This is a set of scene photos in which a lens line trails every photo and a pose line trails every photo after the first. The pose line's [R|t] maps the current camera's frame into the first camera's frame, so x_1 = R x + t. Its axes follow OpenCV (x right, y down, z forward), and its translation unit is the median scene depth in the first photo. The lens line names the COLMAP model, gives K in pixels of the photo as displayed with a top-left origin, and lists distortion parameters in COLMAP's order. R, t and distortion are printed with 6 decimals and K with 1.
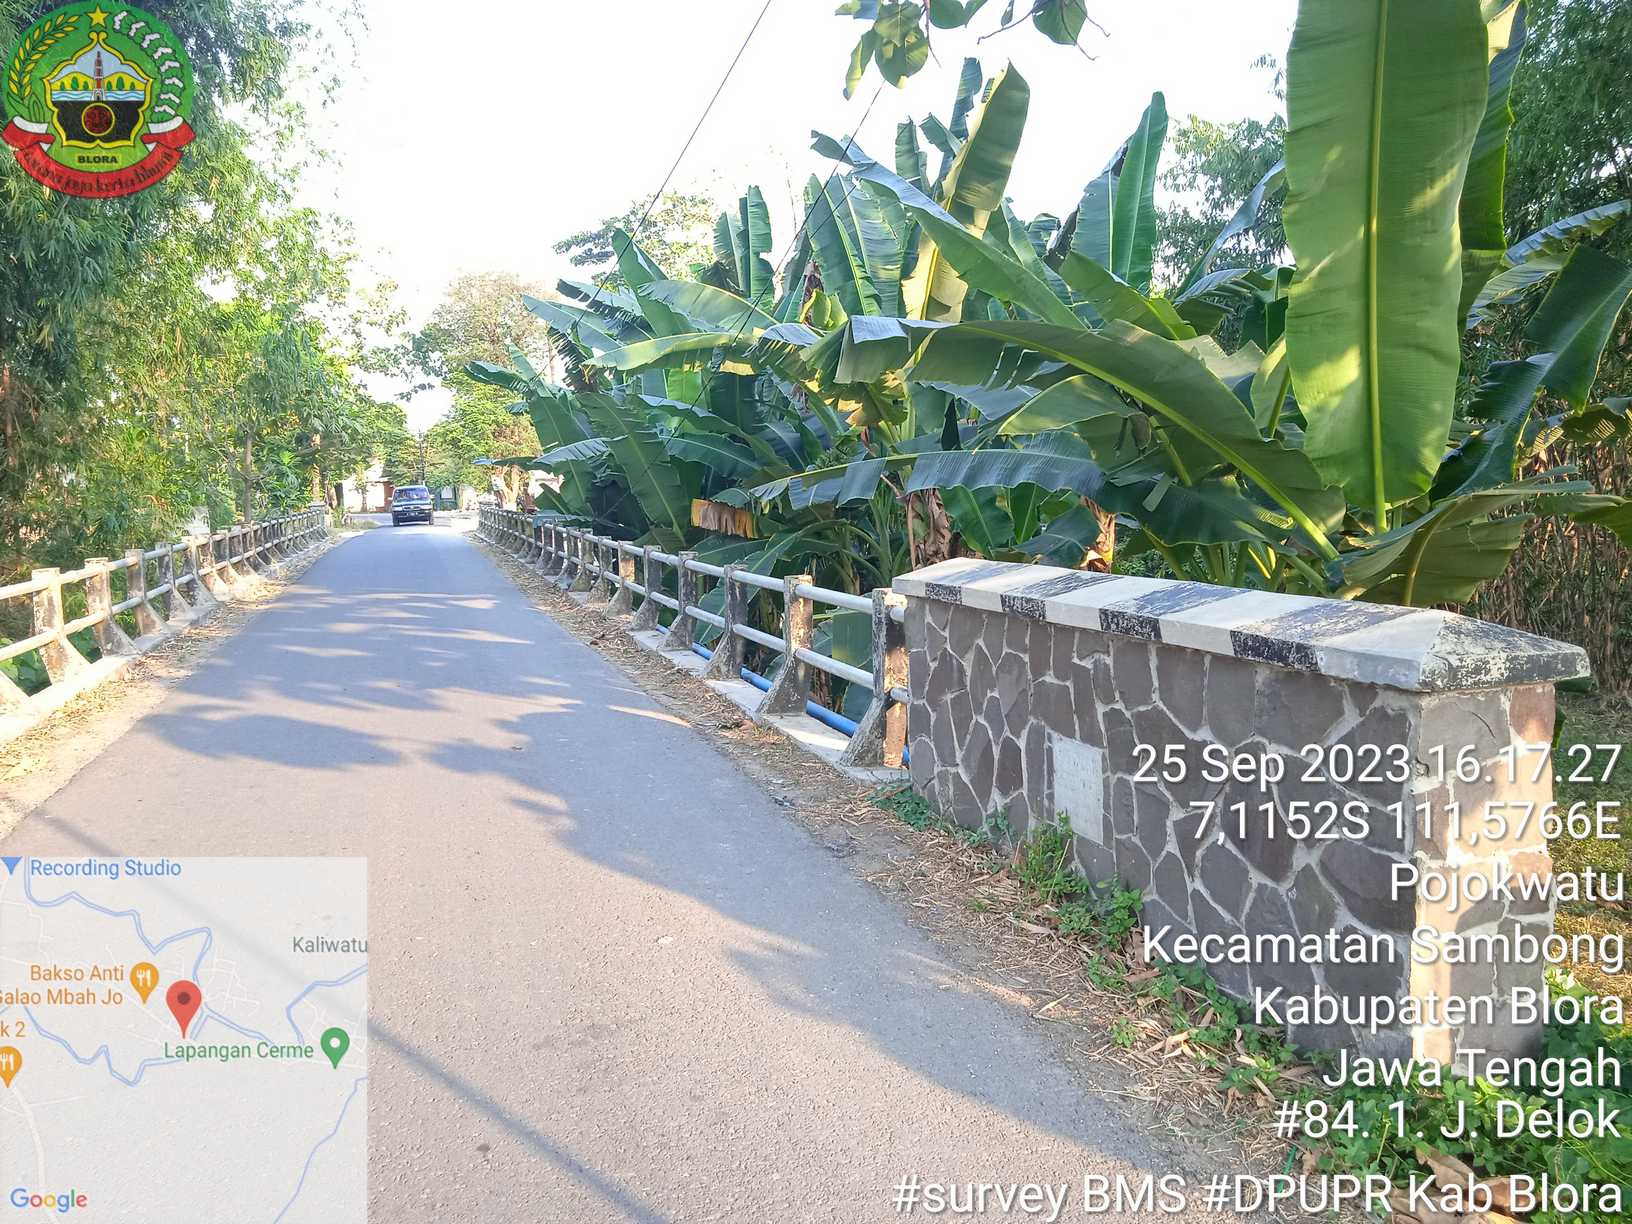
lens RADIAL K [[1343.0, 0, 820.2], [0, 1343.0, 623.7], [0, 0, 1]] dist [0.062243, -0.068251]
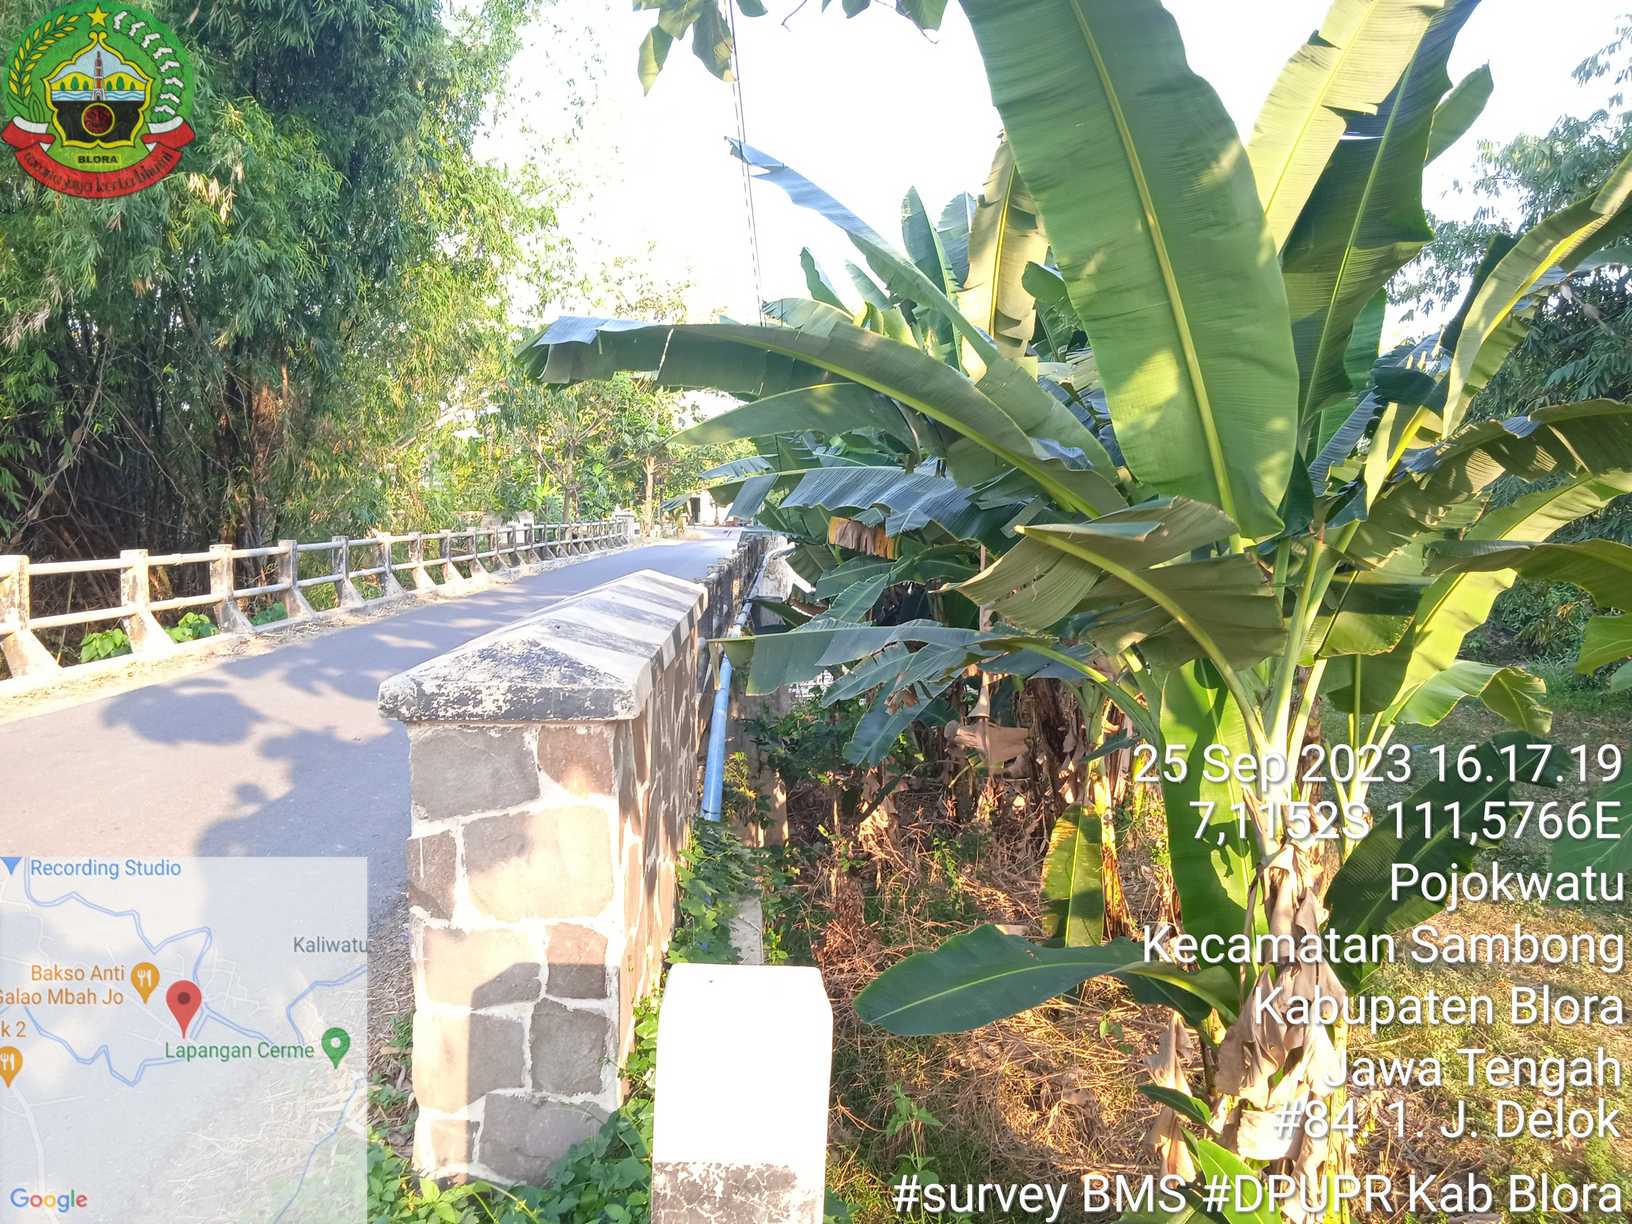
lens RADIAL K [[1343.0, 0, 820.2], [0, 1343.0, 623.7], [0, 0, 1]] dist [0.062243, -0.068251]
pose [[0.962455, 0.061295, -0.264429, 0.184614], [-0.066313, 0.997748, -0.010083, -0.004015], [0.263216, 0.027239, 0.964352, 0.048146]]
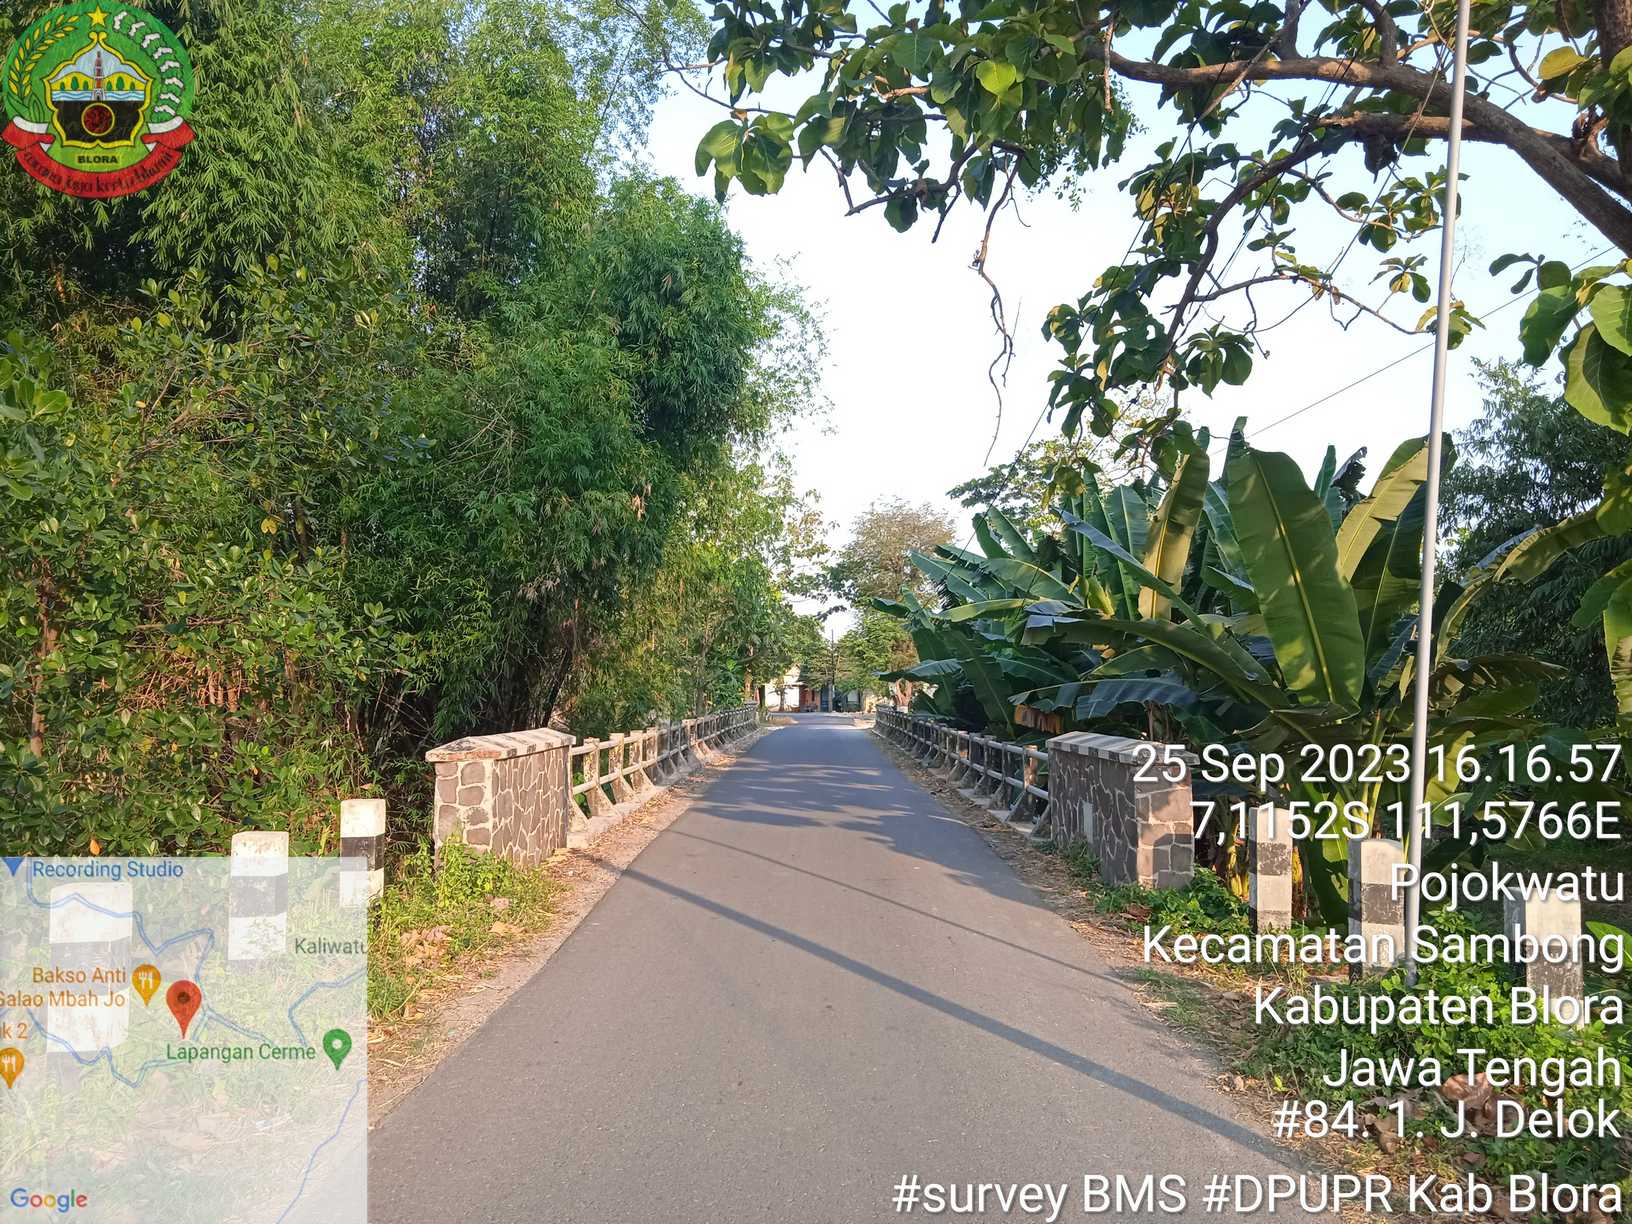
lens RADIAL K [[1343.0, 0, 820.2], [0, 1343.0, 623.7], [0, 0, 1]] dist [0.062243, -0.068251]
pose [[0.956937, 0.012905, -0.290007, 0.129437], [-0.057481, 0.987654, -0.145721, 0.045226], [0.284547, 0.156116, 0.945865, -0.450352]]
